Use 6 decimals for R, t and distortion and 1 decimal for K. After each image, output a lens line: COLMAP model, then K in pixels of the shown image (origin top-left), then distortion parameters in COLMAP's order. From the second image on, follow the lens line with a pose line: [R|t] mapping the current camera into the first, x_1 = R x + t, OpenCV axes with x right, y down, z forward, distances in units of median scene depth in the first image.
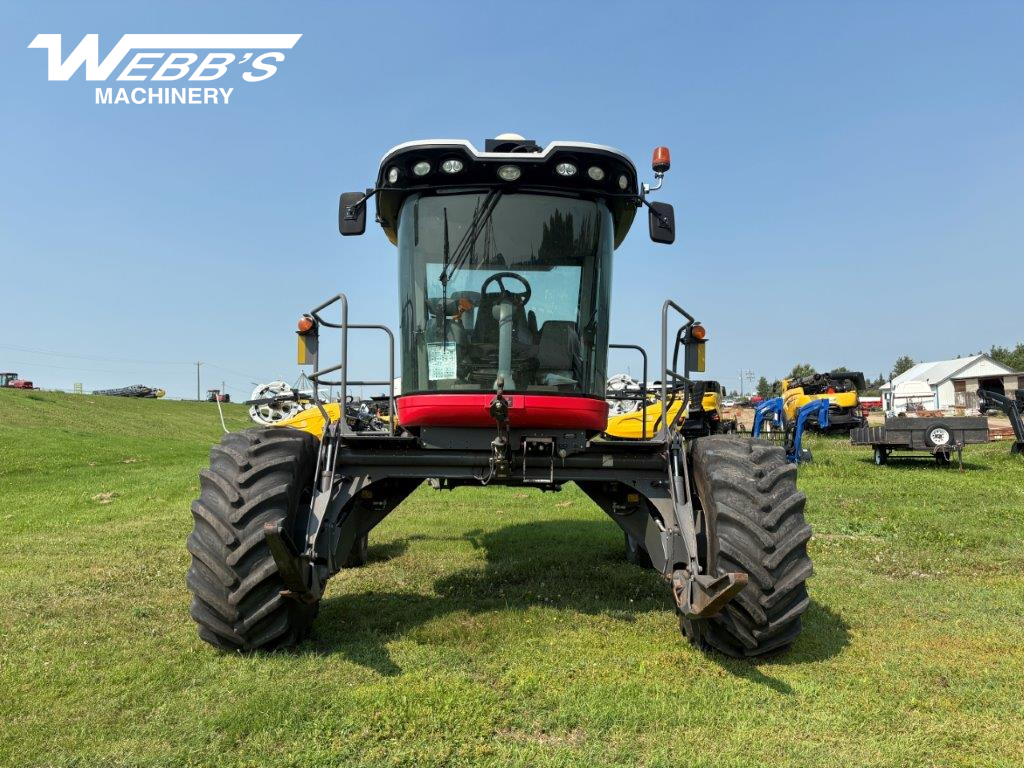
lens RADIAL K [[788.8, 0, 509.7], [0, 788.8, 381.8], [0, 0, 1]] dist [0.028443, 0.000321]
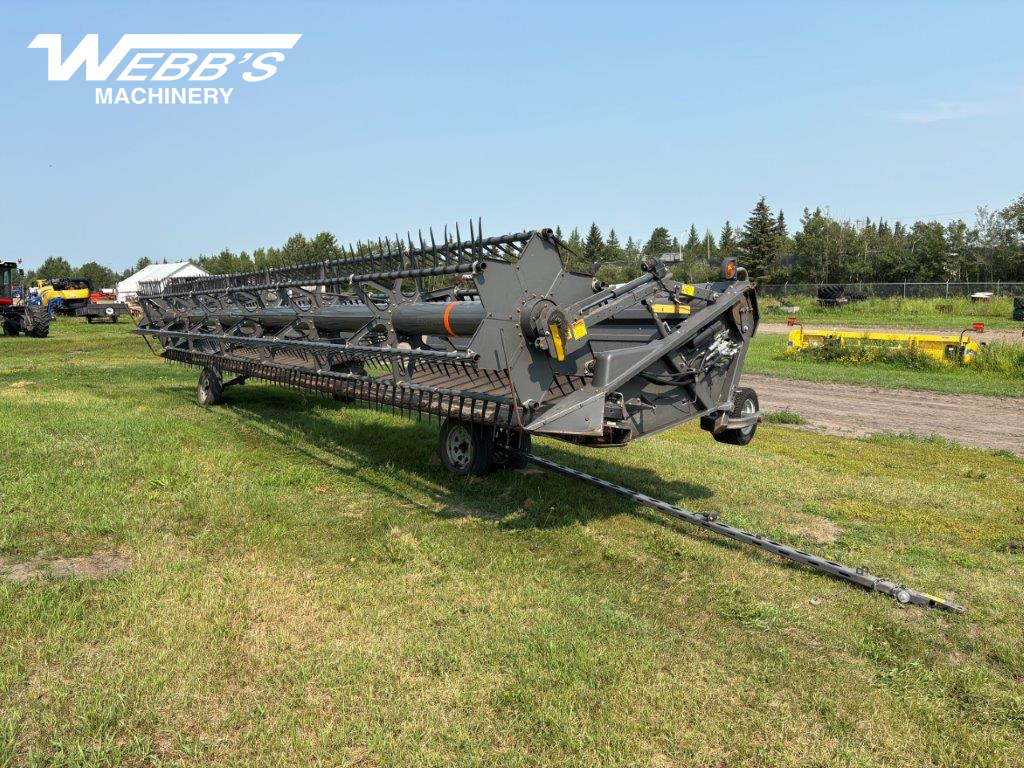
lens RADIAL K [[788.8, 0, 509.7], [0, 788.8, 381.8], [0, 0, 1]] dist [0.028443, 0.000321]
pose [[0.647432, -0.076096, 0.758315, -0.466149], [-0.030010, 0.991686, 0.125136, -0.051963], [-0.761532, -0.103774, 0.639765, -1.313309]]
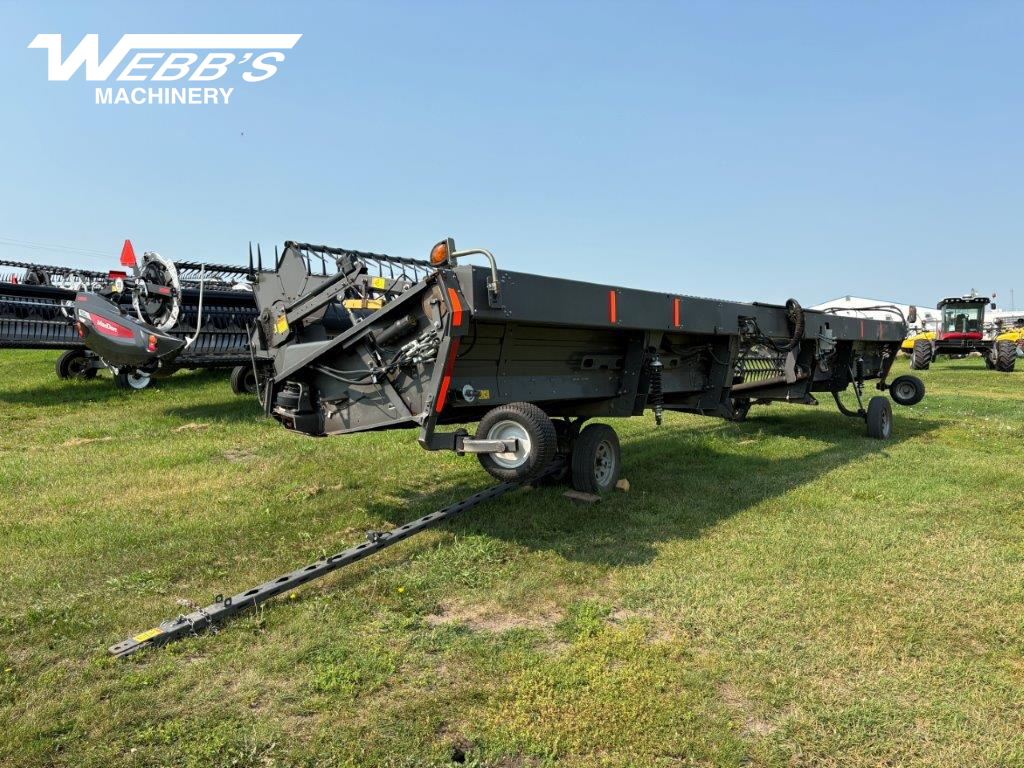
lens RADIAL K [[788.8, 0, 509.7], [0, 788.8, 381.8], [0, 0, 1]] dist [0.028443, 0.000321]
pose [[0.929189, 0.019608, -0.369085, -0.222801], [0.013888, 0.996034, 0.087878, -0.045157], [0.369345, -0.086781, 0.925232, -1.370095]]
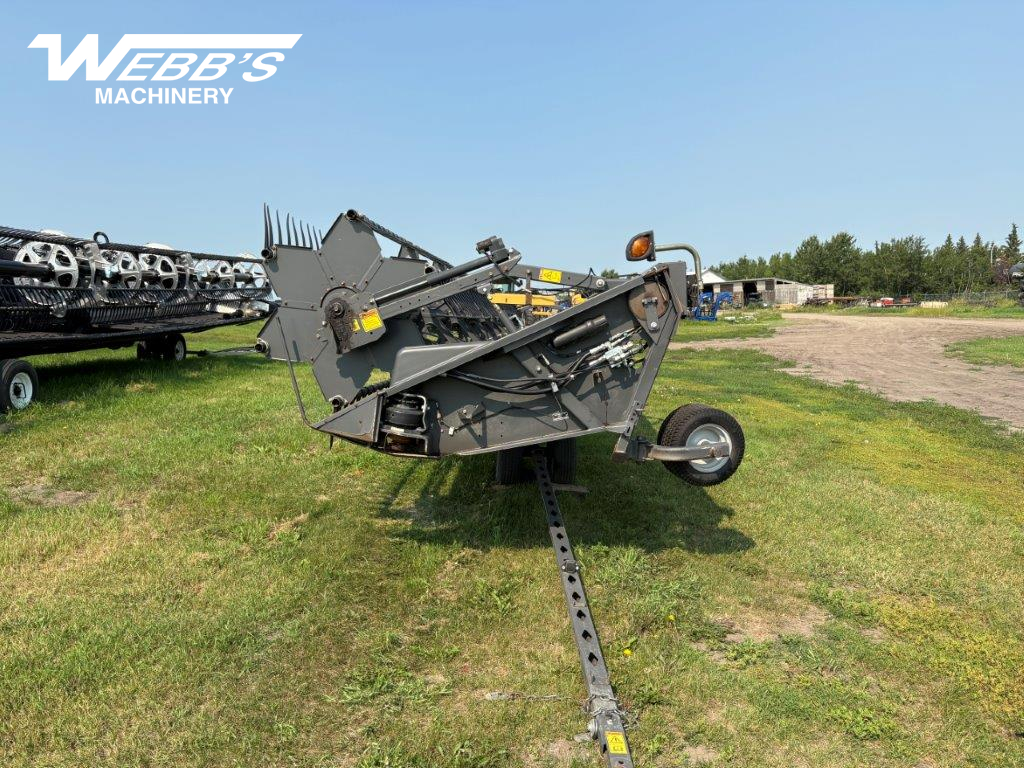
lens RADIAL K [[788.8, 0, 509.7], [0, 788.8, 381.8], [0, 0, 1]] dist [0.028443, 0.000321]
pose [[0.977246, -0.016392, 0.211473, -0.343385], [-0.011942, 0.991176, 0.132014, -0.051152], [-0.211771, -0.131536, 0.968427, -1.364576]]
